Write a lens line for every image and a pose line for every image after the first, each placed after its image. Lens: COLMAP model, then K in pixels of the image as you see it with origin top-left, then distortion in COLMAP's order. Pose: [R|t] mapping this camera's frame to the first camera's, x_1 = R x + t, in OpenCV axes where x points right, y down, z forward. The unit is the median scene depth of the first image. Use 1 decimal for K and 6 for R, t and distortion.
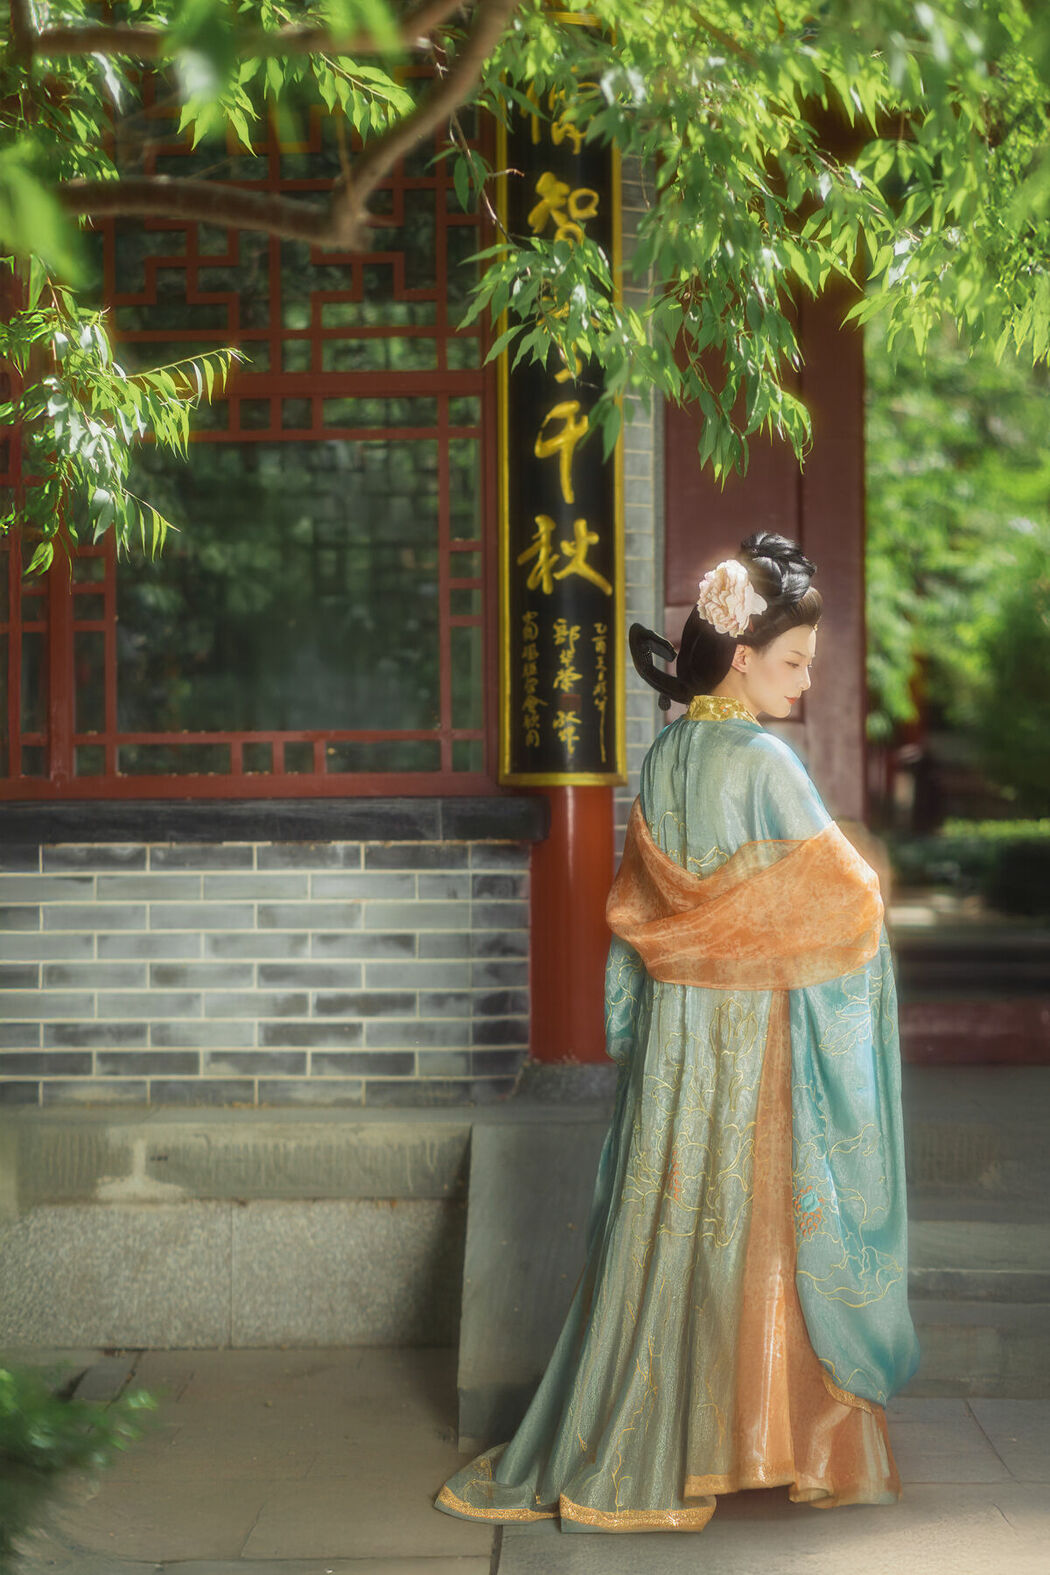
lens RADIAL K [[3631.6, 0, 525.0], [0, 3631.6, 787.5], [0, 0, 1]] dist [0.453901, 0.001977]
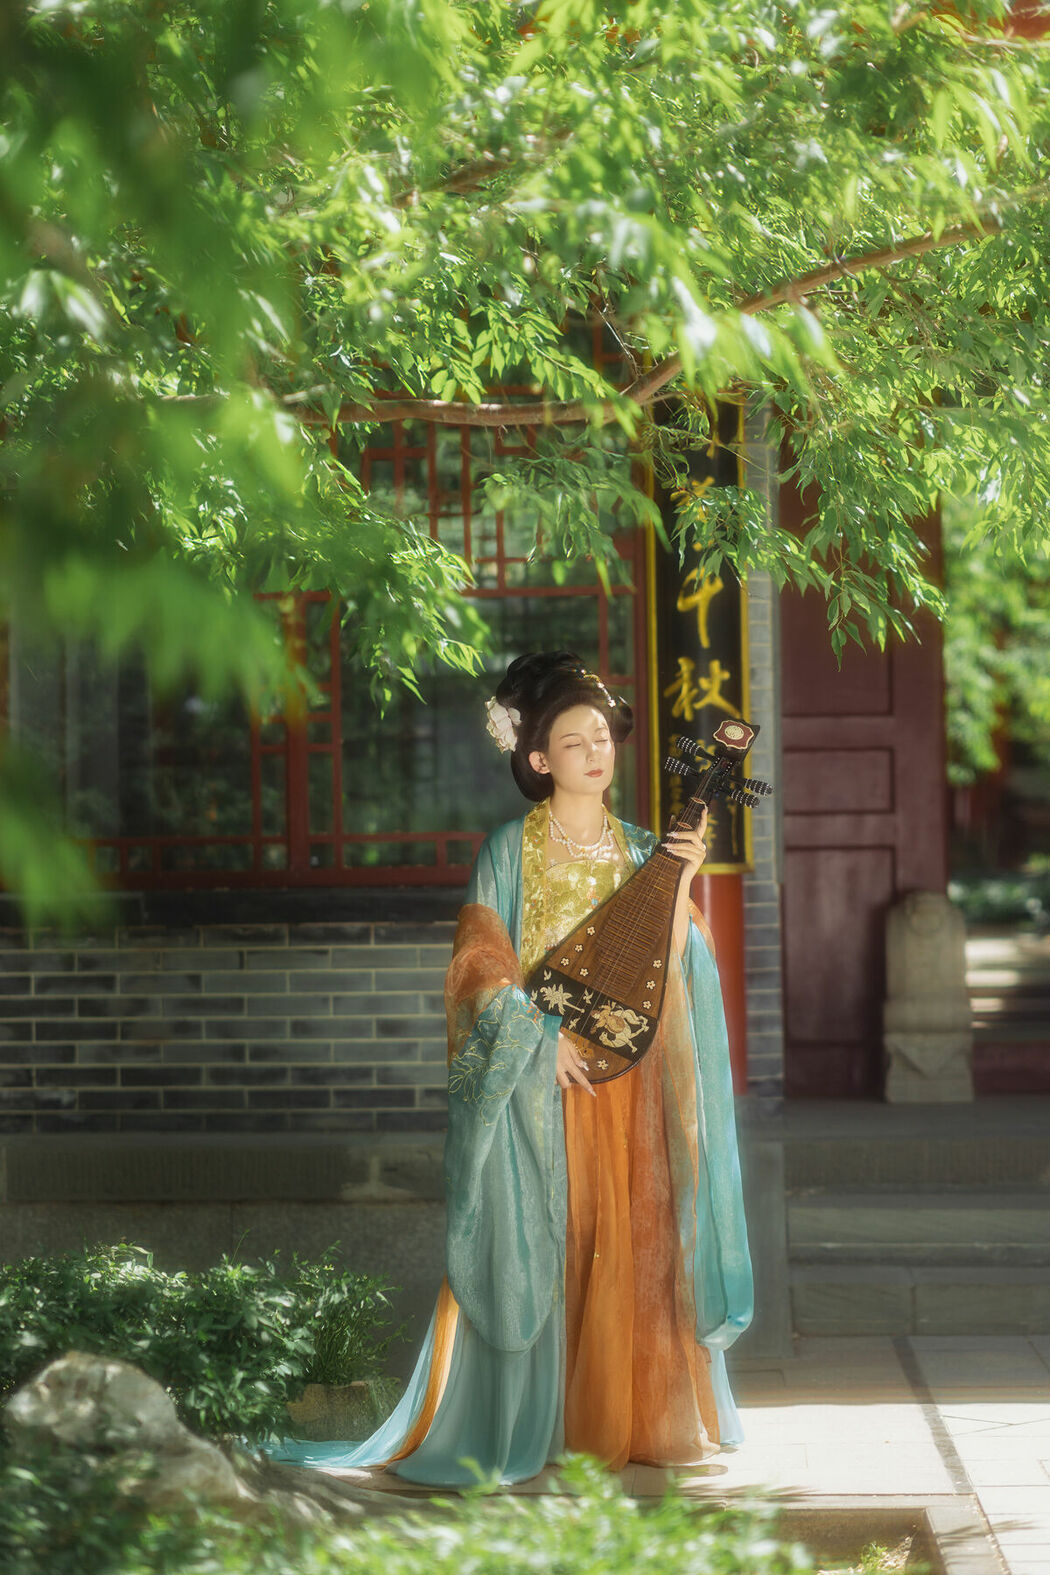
lens RADIAL K [[3848.5, 0, 524.4], [0, 3848.5, 832.7], [0, 0, 1]] dist [0.805031, -0.001642]
pose [[0.999804, -0.011065, -0.016447, -0.028882], [0.011152, 0.999924, 0.005212, -0.022068], [0.016388, -0.005394, 0.999851, -0.325762]]
